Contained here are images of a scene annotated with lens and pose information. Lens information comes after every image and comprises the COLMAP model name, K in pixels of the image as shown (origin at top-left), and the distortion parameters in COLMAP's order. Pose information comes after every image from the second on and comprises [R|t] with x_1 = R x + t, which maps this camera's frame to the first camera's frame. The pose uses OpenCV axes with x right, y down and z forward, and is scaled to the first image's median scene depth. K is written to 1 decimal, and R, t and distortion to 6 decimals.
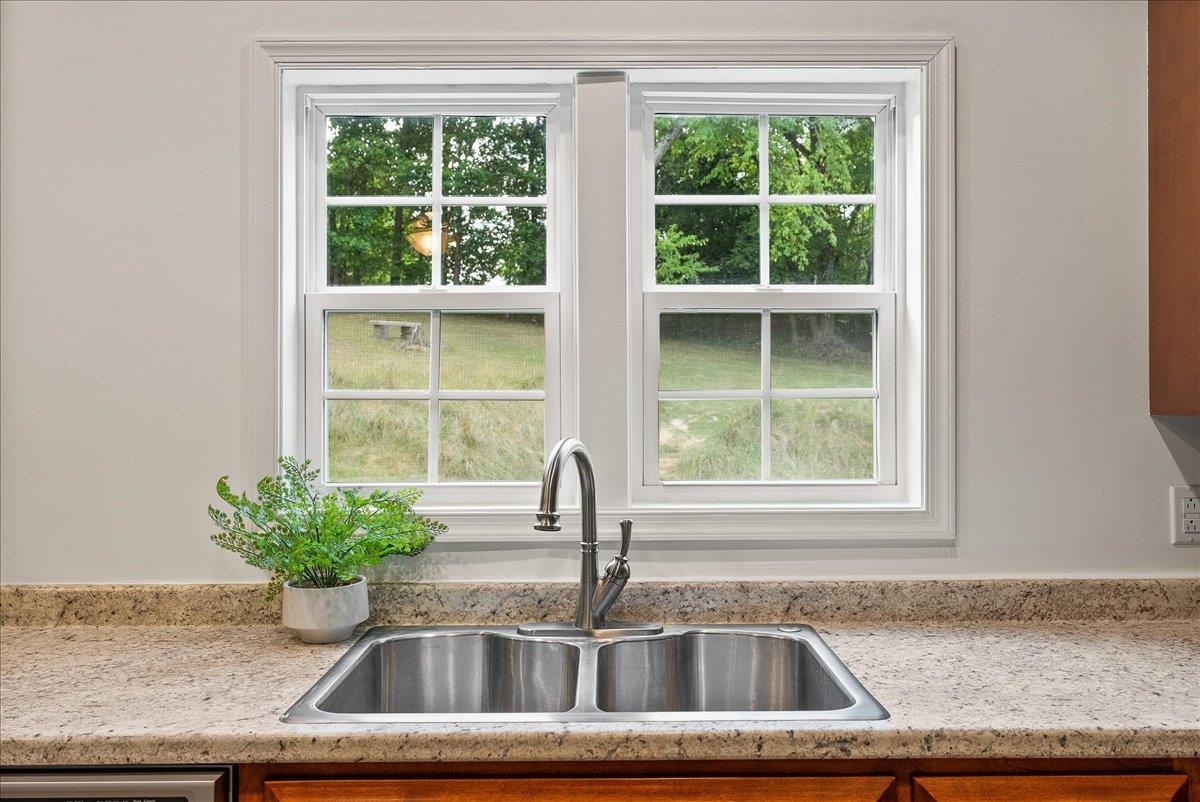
lens RADIAL K [[984.7, 0, 598.5], [0, 984.7, 393.6], [0, 0, 1]] dist [0.014465, -0.008977]
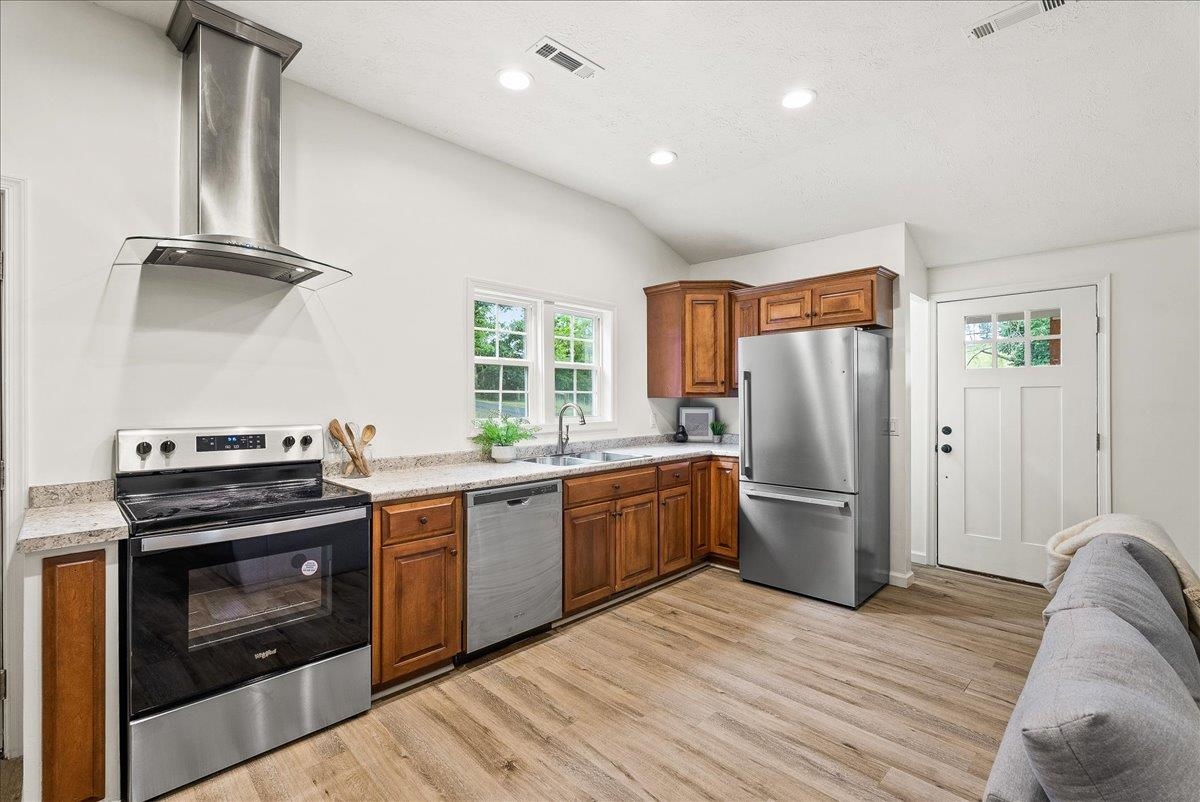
lens RADIAL K [[531.5, 0, 601.7], [0, 531.5, 400.1], [0, 0, 1]] dist [-0.002651, -0.000444]
pose [[0.690878, 0.002562, 0.722967, -1.357003], [-0.003745, 0.999993, 0.000035, 0.032563], [-0.722962, -0.002732, 0.690883, -0.501086]]
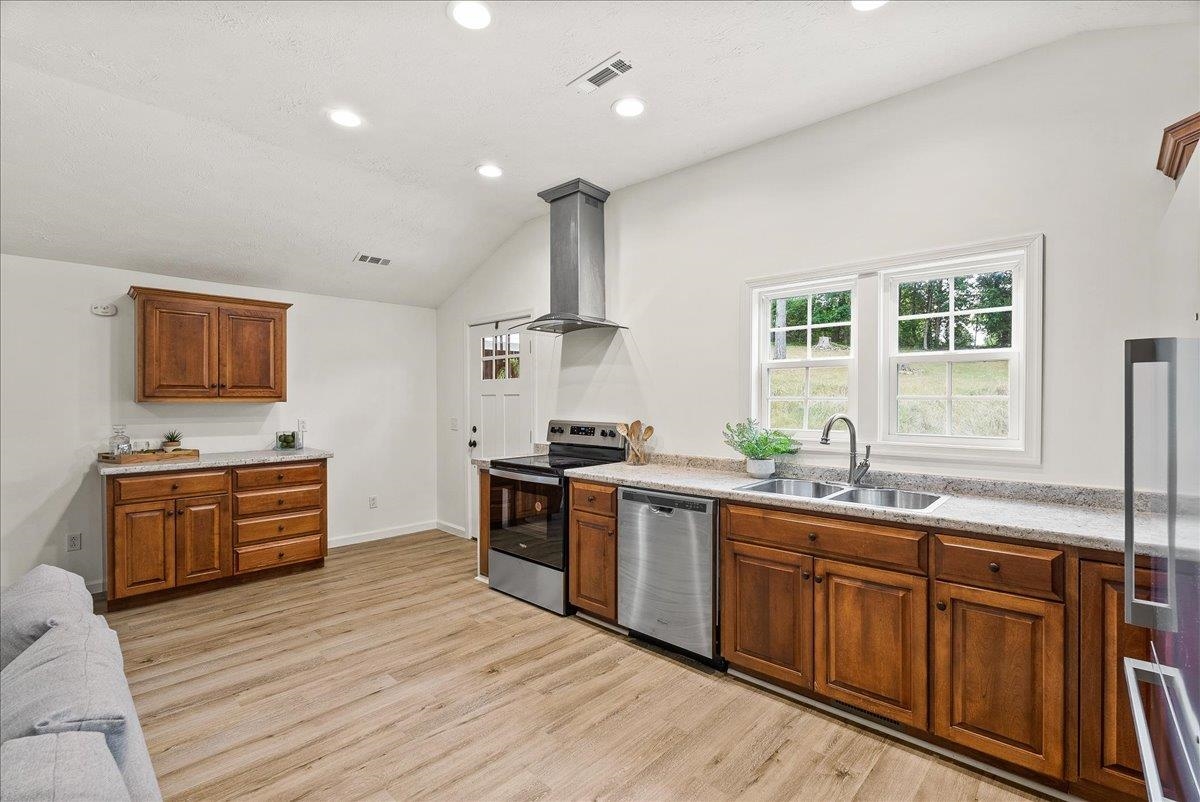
lens RADIAL K [[531.5, 0, 605.0], [0, 531.5, 399.6], [0, 0, 1]] dist [-0.002651, -0.000444]
pose [[0.753238, 0.005730, -0.657723, 0.434746], [-0.004248, 0.999984, 0.003846, 0.002789], [0.657734, -0.000103, 0.753250, -0.543884]]
